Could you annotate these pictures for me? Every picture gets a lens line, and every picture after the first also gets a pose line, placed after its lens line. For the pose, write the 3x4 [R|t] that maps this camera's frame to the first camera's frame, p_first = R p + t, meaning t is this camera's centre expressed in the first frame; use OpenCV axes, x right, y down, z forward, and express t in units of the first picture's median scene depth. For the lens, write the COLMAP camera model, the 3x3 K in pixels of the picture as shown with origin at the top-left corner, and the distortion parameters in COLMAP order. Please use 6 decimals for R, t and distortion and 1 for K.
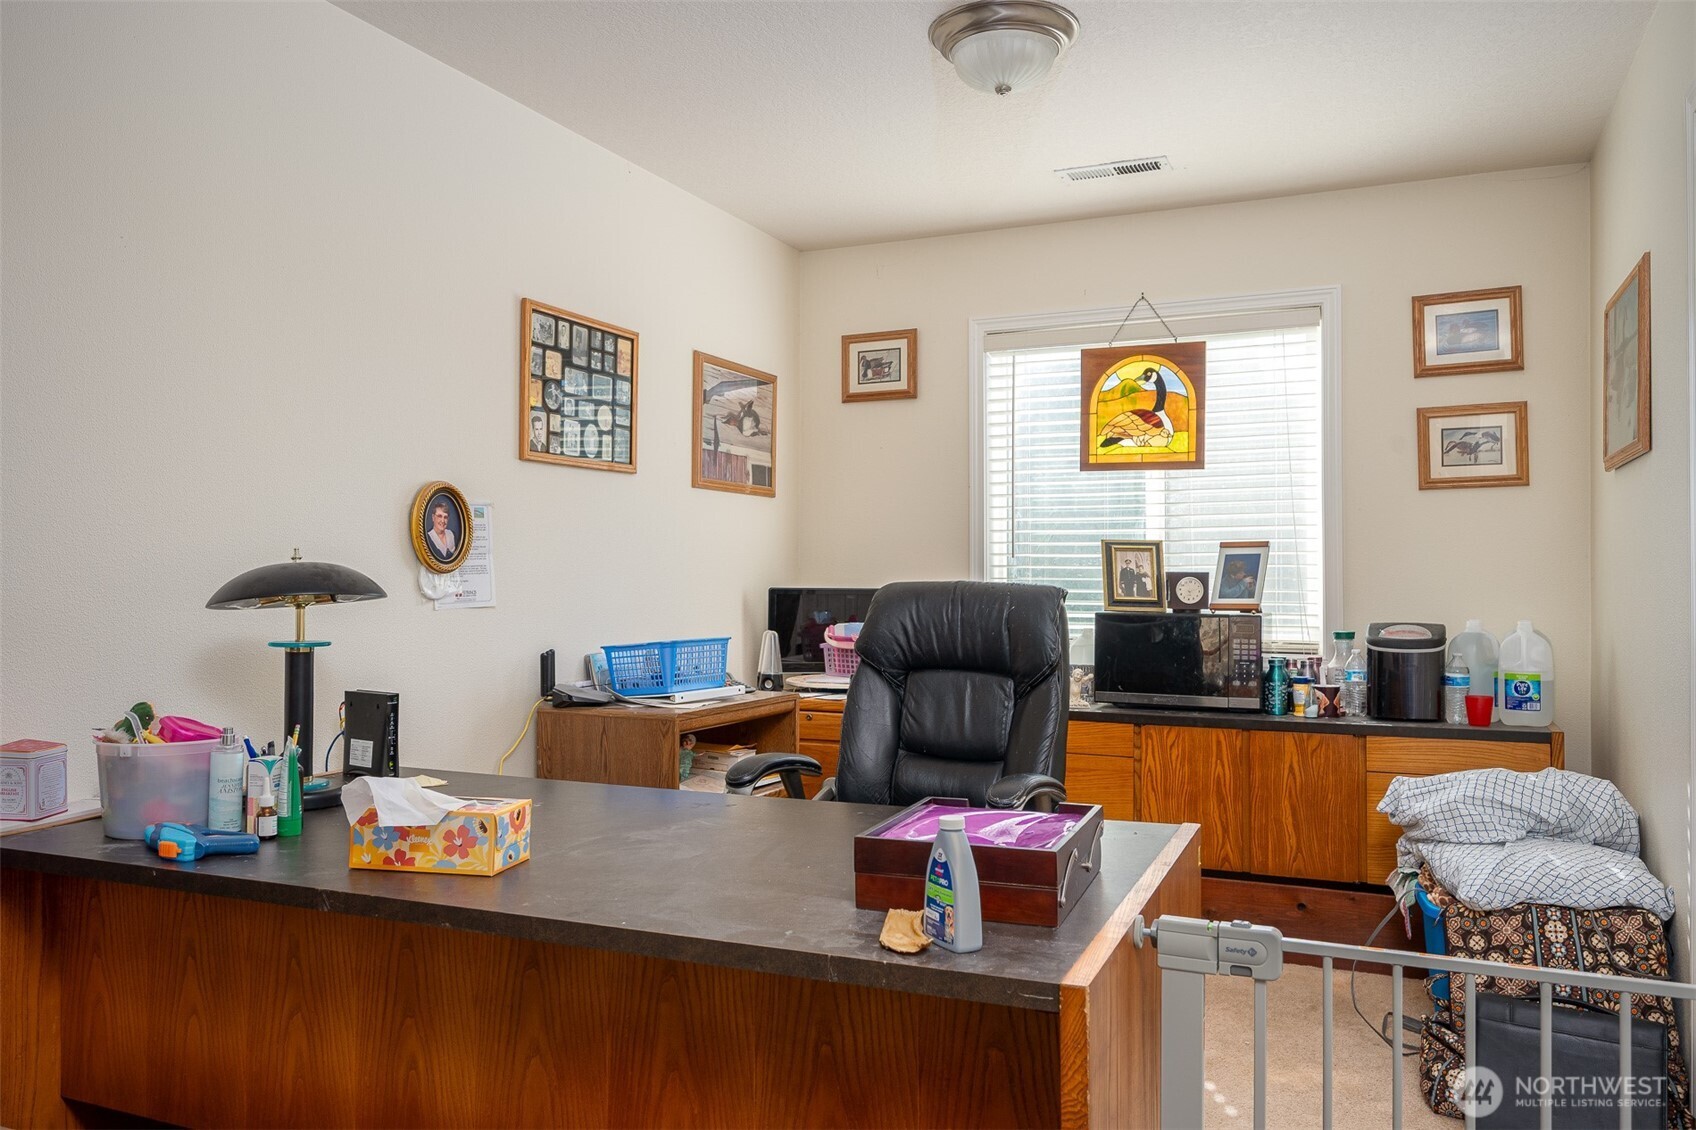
lens RADIAL K [[1209.1, 0, 850.3], [0, 1209.1, 564.9], [0, 0, 1]] dist [-0.009435, 0.000075]
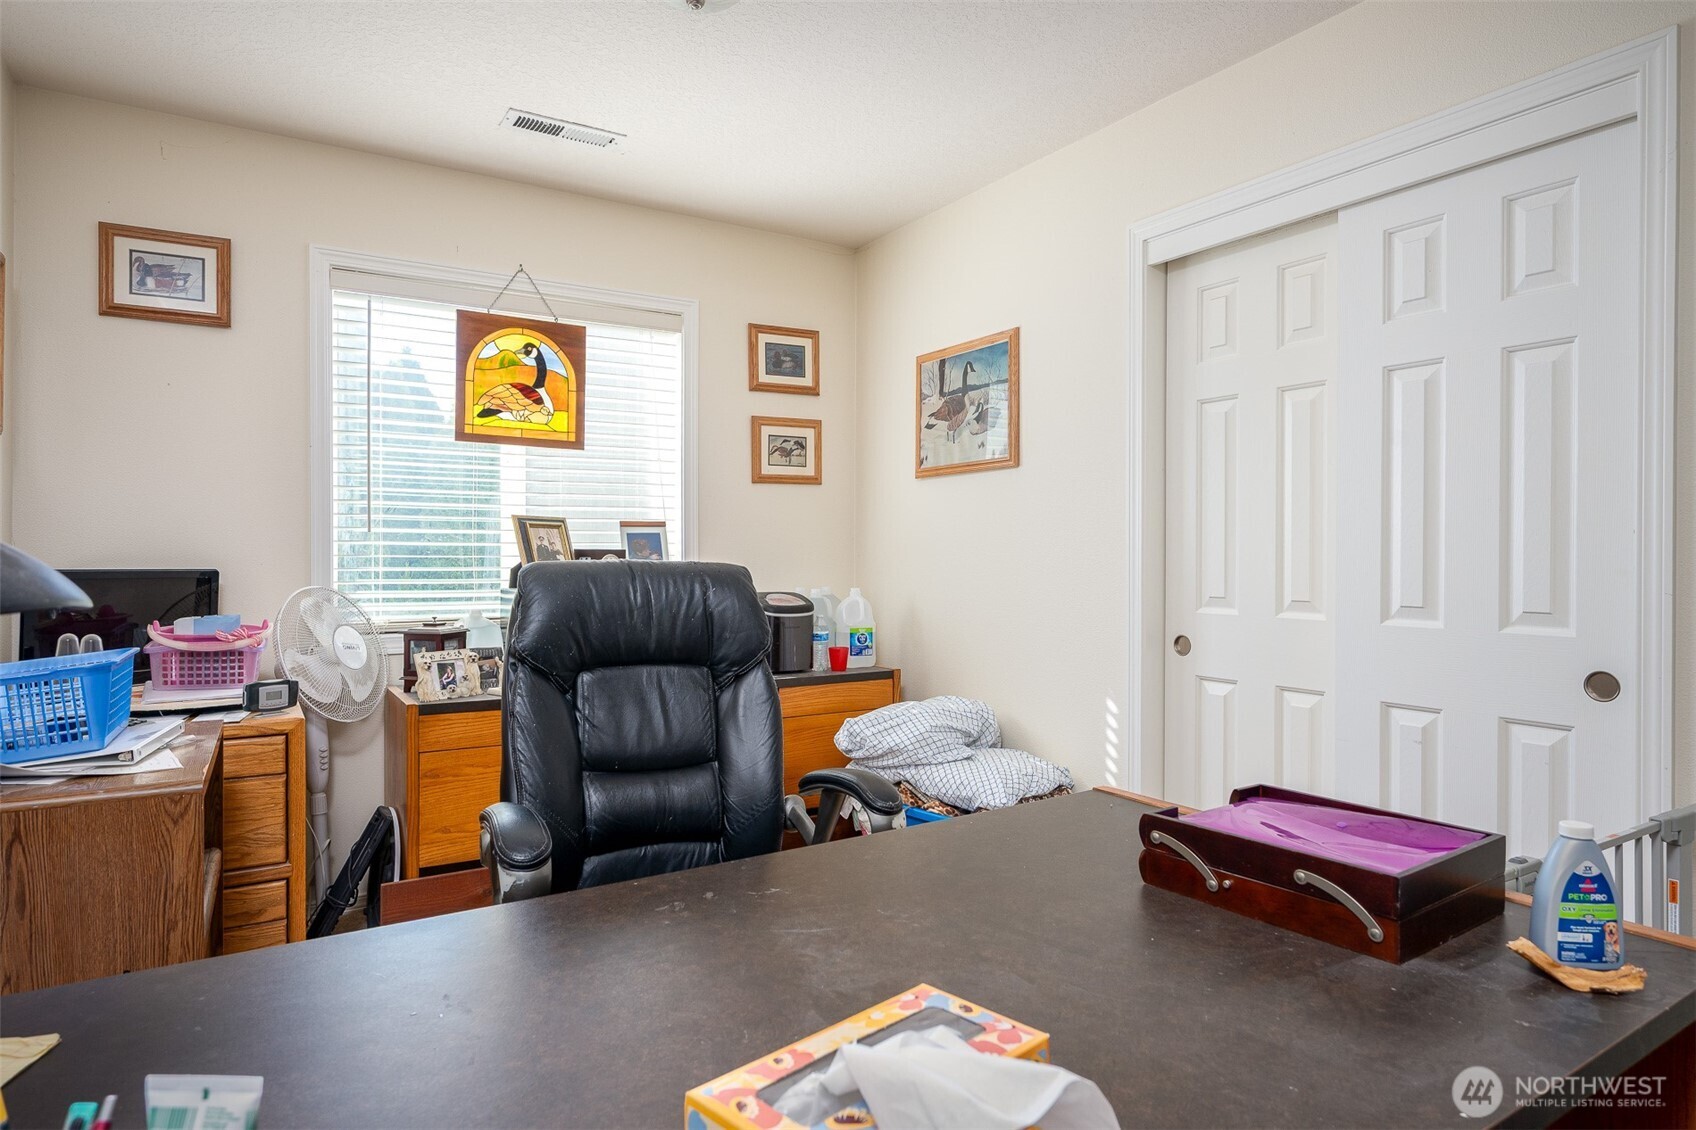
lens RADIAL K [[973.3, 0, 851.0], [0, 973.3, 561.6], [0, 0, 1]] dist [-0.003059, 0.001074]
pose [[0.567352, -0.005989, 0.823454, -0.263486], [-0.010194, 0.999846, 0.014296, 0.002226], [-0.823412, -0.016505, 0.567204, 0.331756]]
